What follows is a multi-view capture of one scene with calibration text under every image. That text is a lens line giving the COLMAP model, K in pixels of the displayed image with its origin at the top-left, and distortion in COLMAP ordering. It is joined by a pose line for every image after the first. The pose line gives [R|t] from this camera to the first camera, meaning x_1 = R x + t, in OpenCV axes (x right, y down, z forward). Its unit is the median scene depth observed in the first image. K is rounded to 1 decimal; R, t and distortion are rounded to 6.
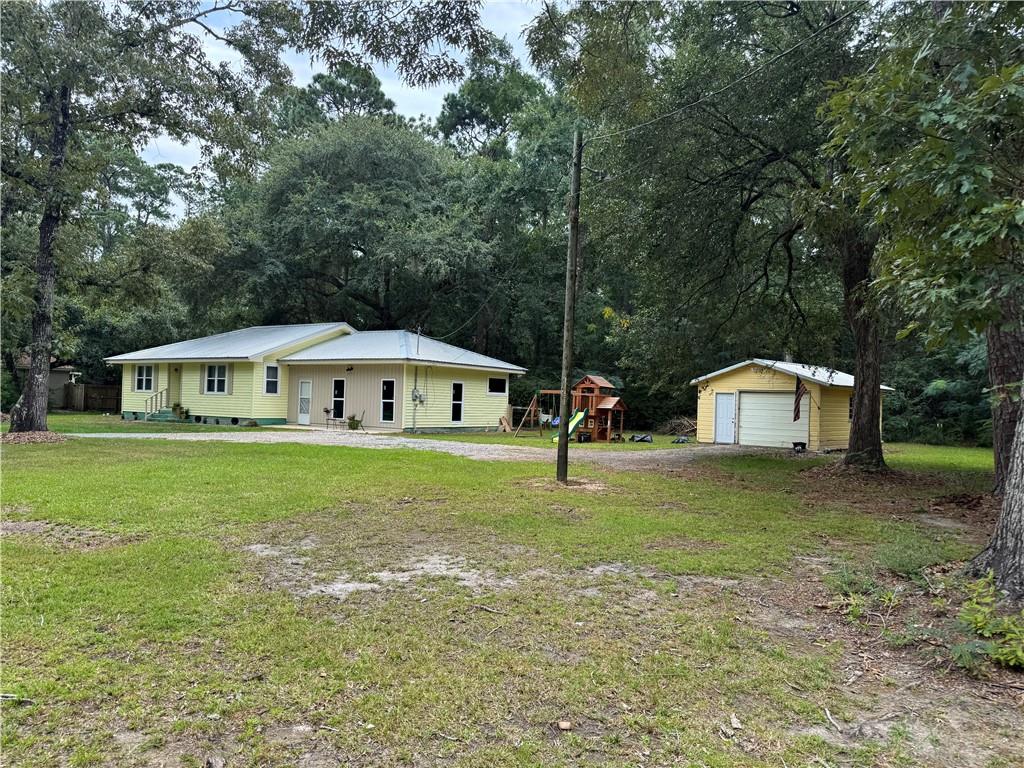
lens RADIAL K [[722.9, 0, 512.0], [0, 722.9, 384.0], [0, 0, 1]] dist [0.065270, -0.070108]
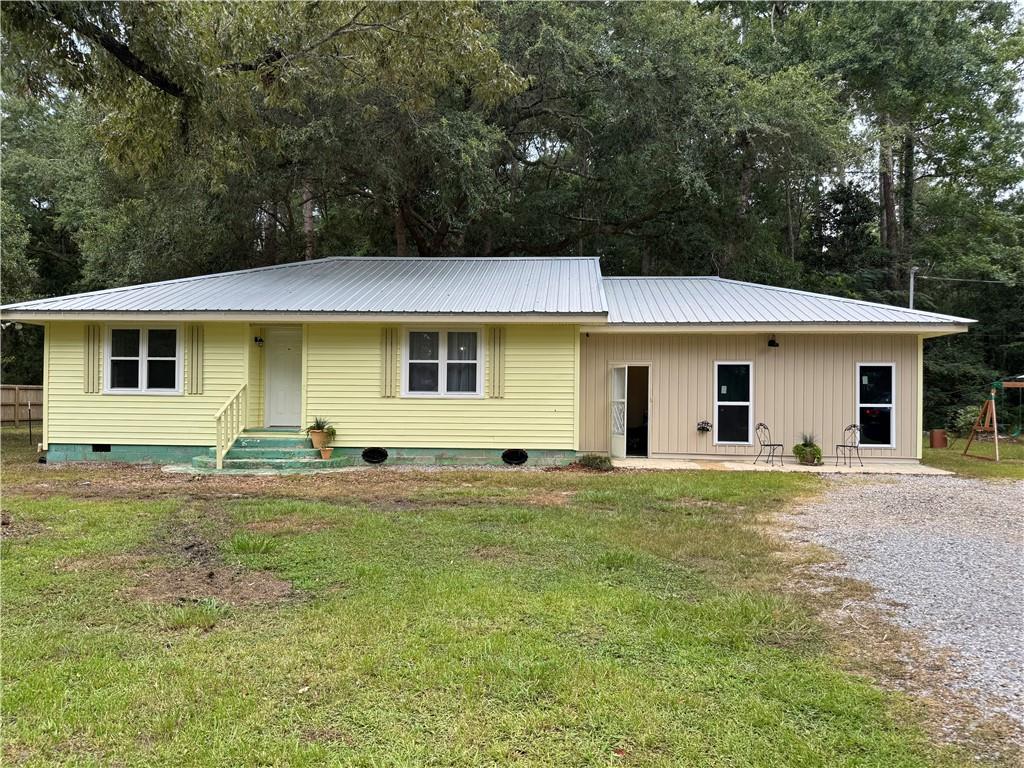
lens RADIAL K [[722.9, 0, 512.0], [0, 722.9, 384.0], [0, 0, 1]] dist [0.065270, -0.070108]
pose [[0.862727, -0.014800, 0.505453, -0.575825], [0.001242, 0.999631, 0.027150, -0.005452], [-0.505668, -0.022795, 0.862427, 0.599377]]
